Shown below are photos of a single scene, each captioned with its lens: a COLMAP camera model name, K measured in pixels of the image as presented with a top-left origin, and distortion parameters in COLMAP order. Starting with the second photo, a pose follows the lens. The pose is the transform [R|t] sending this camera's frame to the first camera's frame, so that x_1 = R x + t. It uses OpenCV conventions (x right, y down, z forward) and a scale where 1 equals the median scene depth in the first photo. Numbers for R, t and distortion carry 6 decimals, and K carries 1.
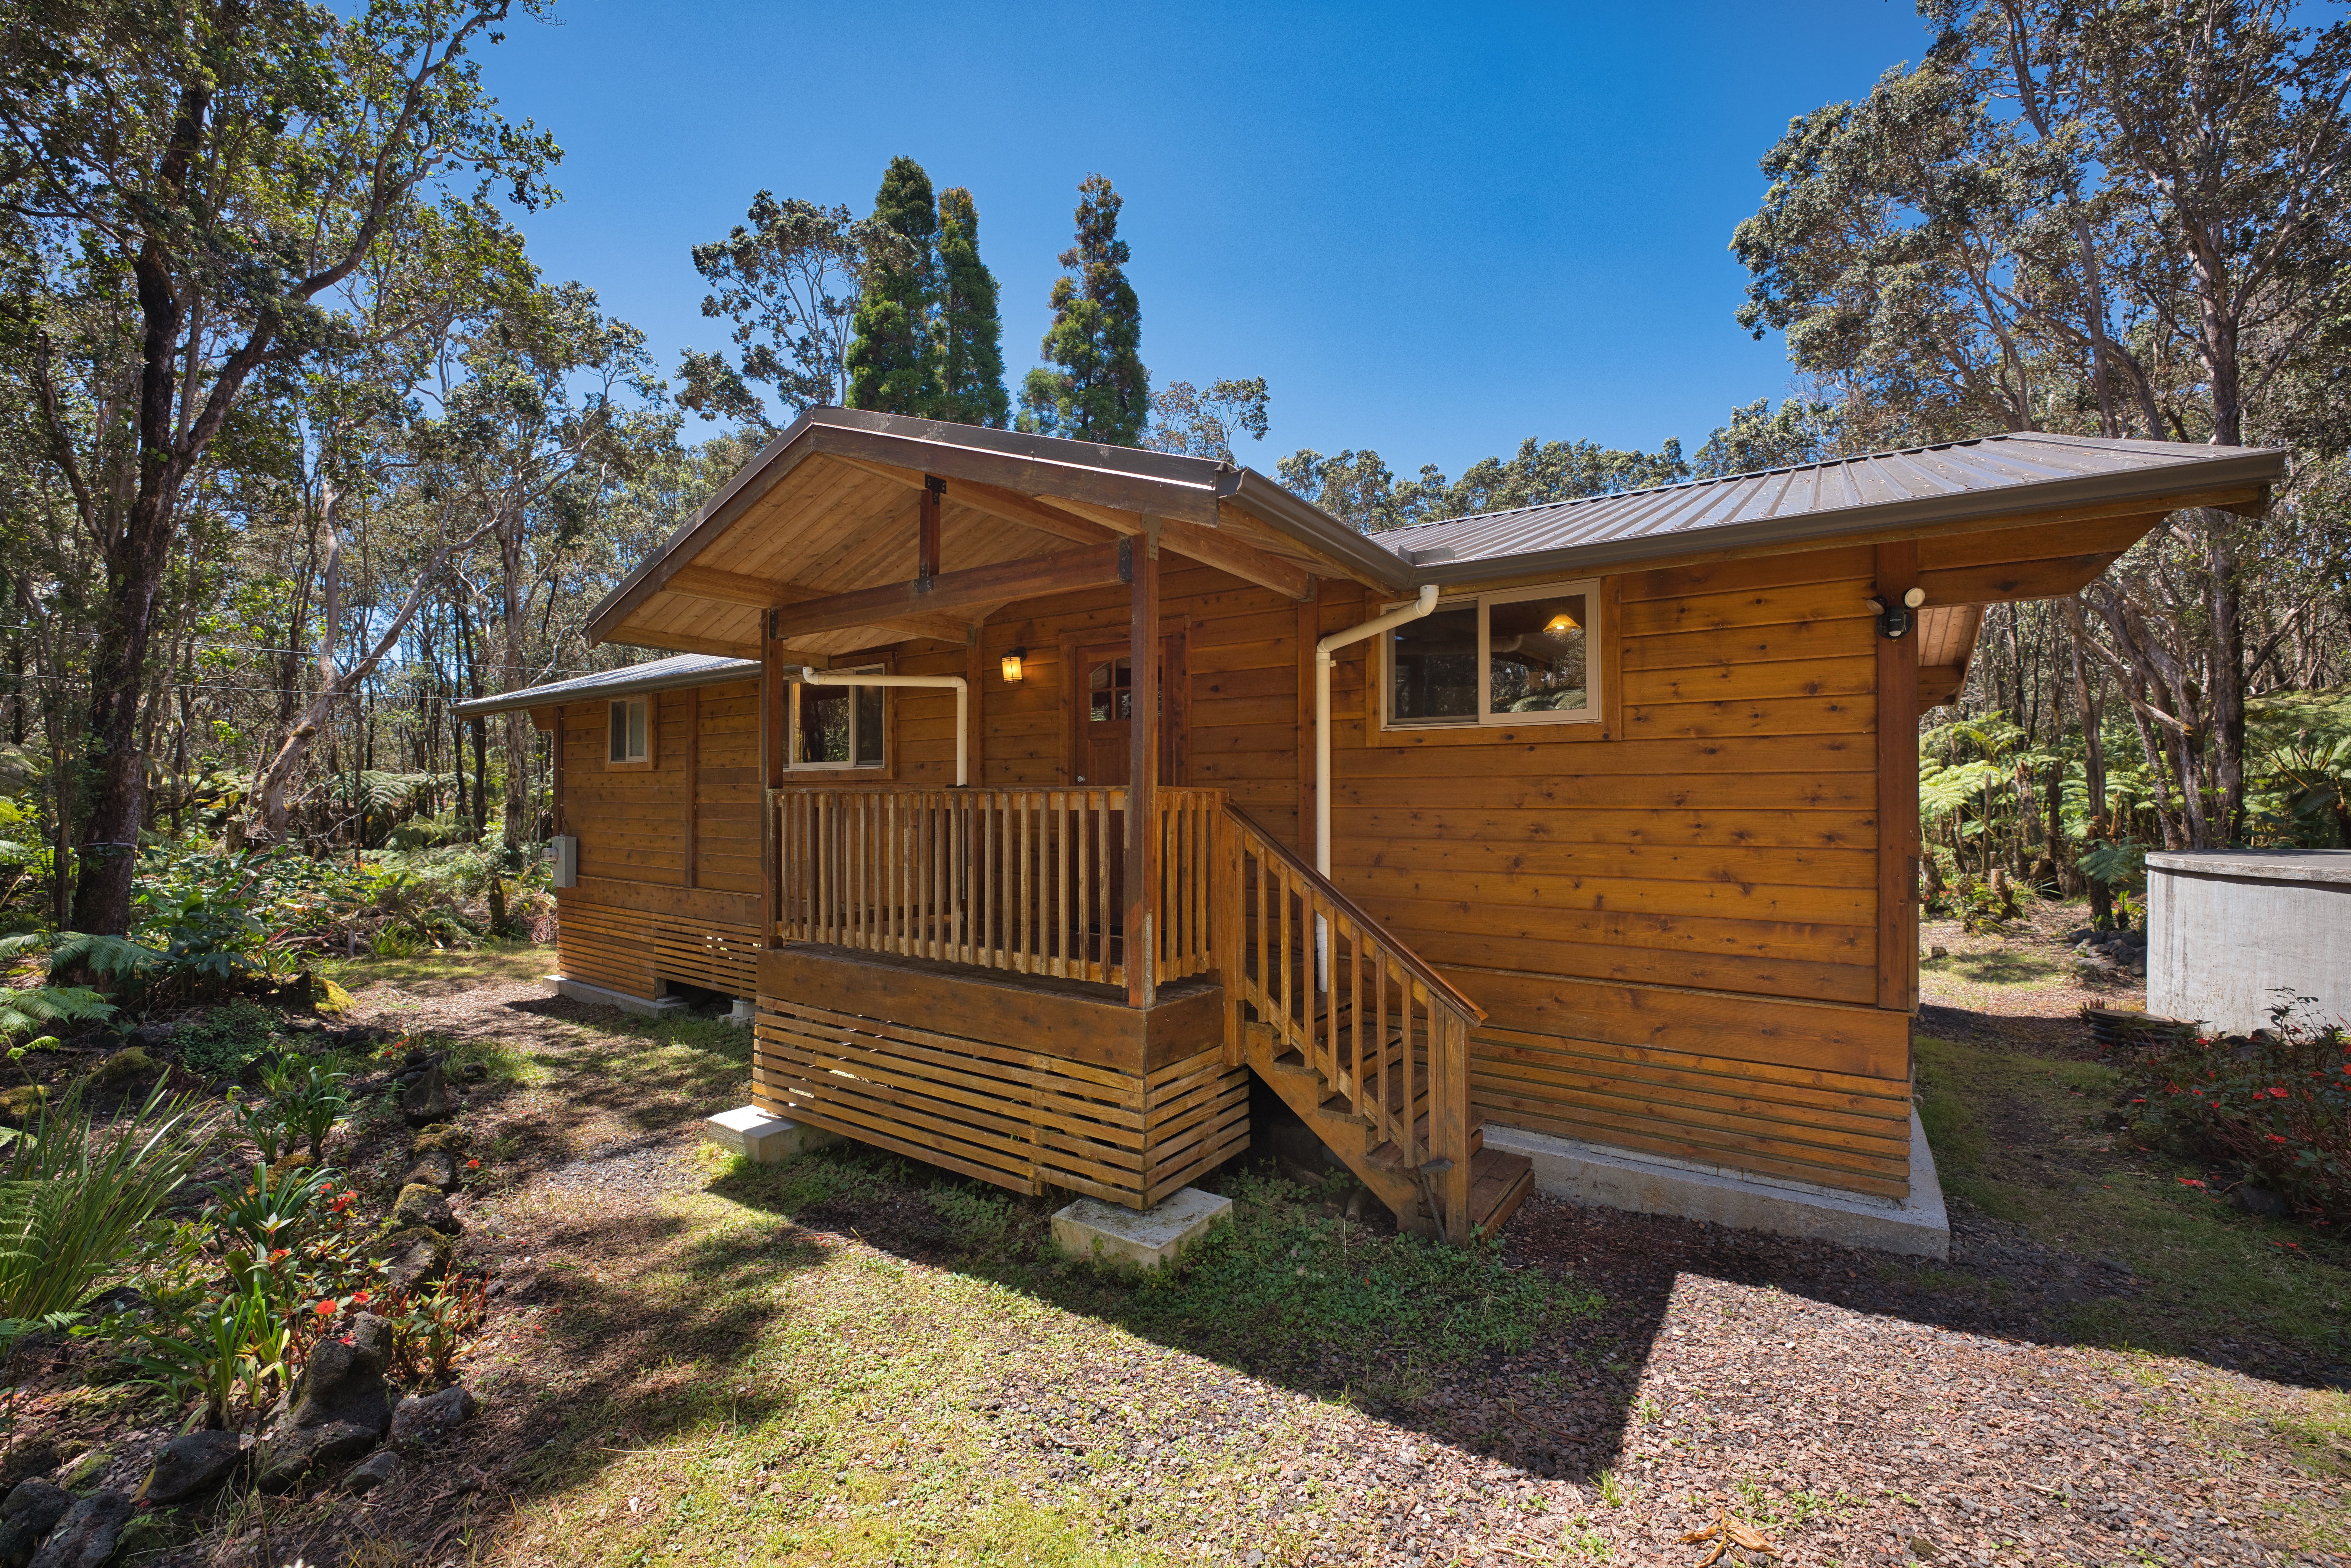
lens RADIAL K [[943.9, 0, 1180.7], [0, 943.9, 817.4], [0, 0, 1]] dist [-0.002874, 0.000007]
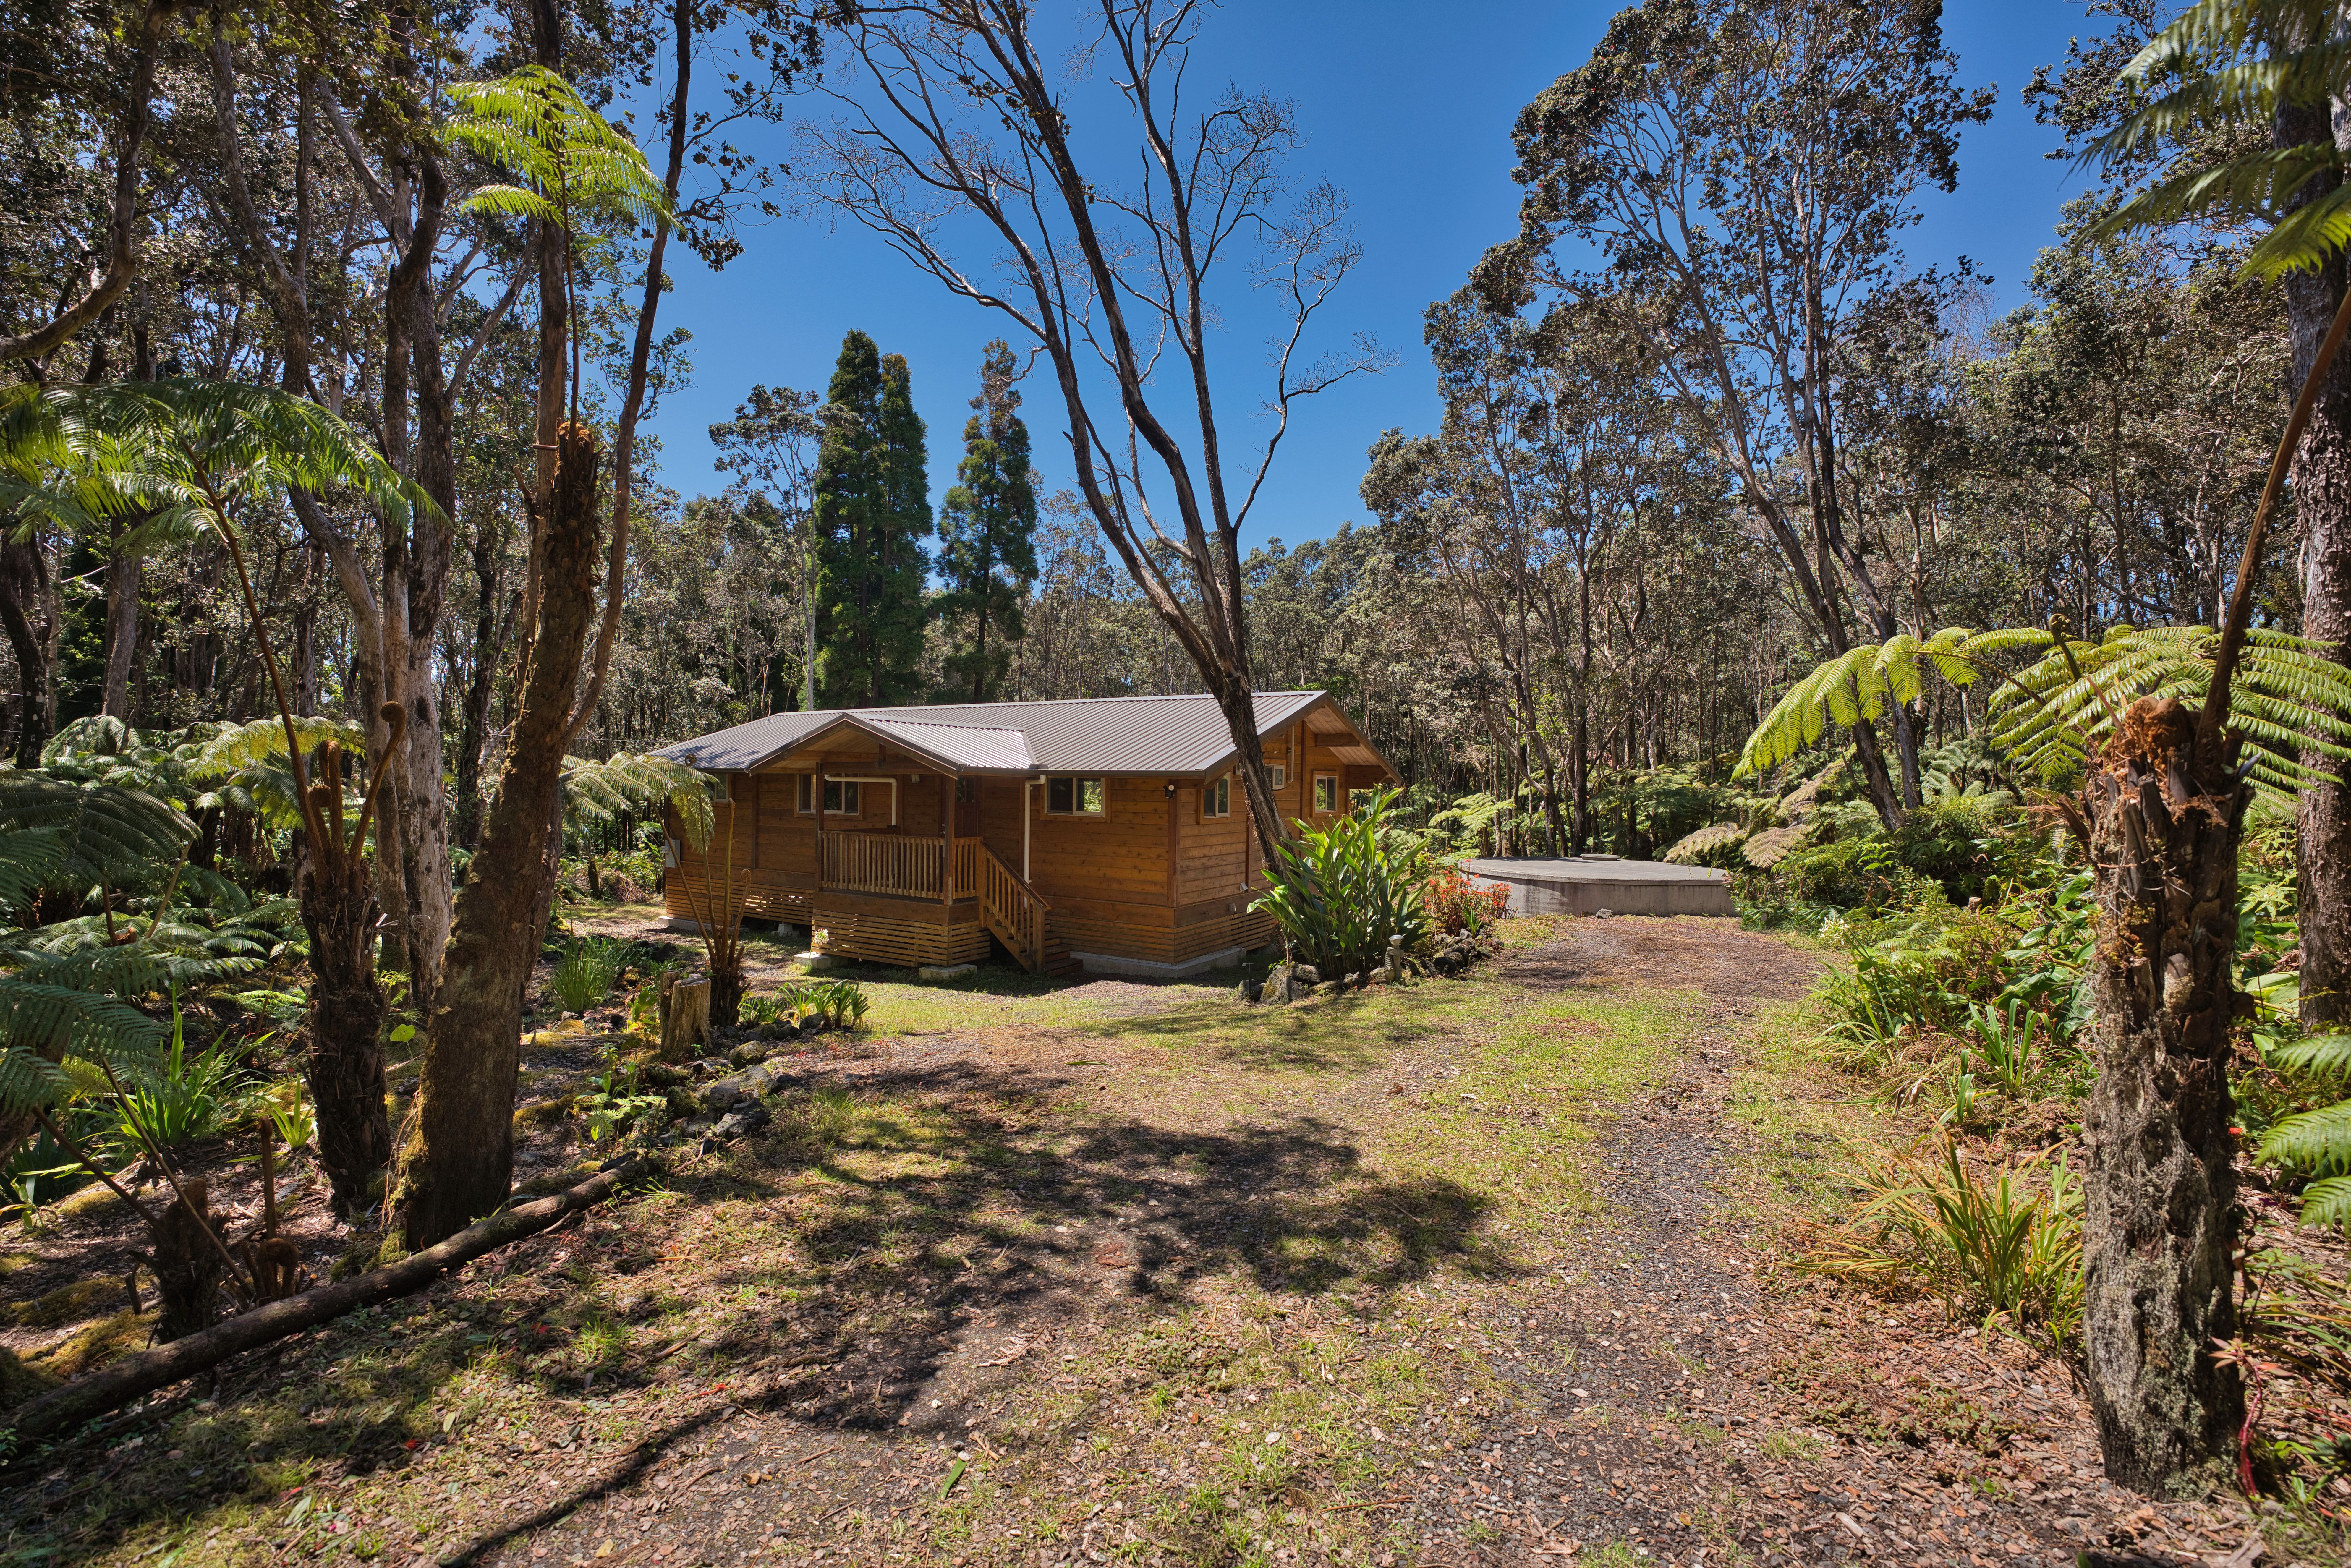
lens RADIAL K [[970.5, 0, 1170.5], [0, 970.5, 810.7], [0, 0, 1]] dist [-0.017929, 0.000600]
pose [[0.998711, 0.010893, 0.049566, 0.335426], [-0.011352, 0.999895, 0.008993, -0.100057], [-0.049463, -0.009544, 0.998730, -1.435943]]
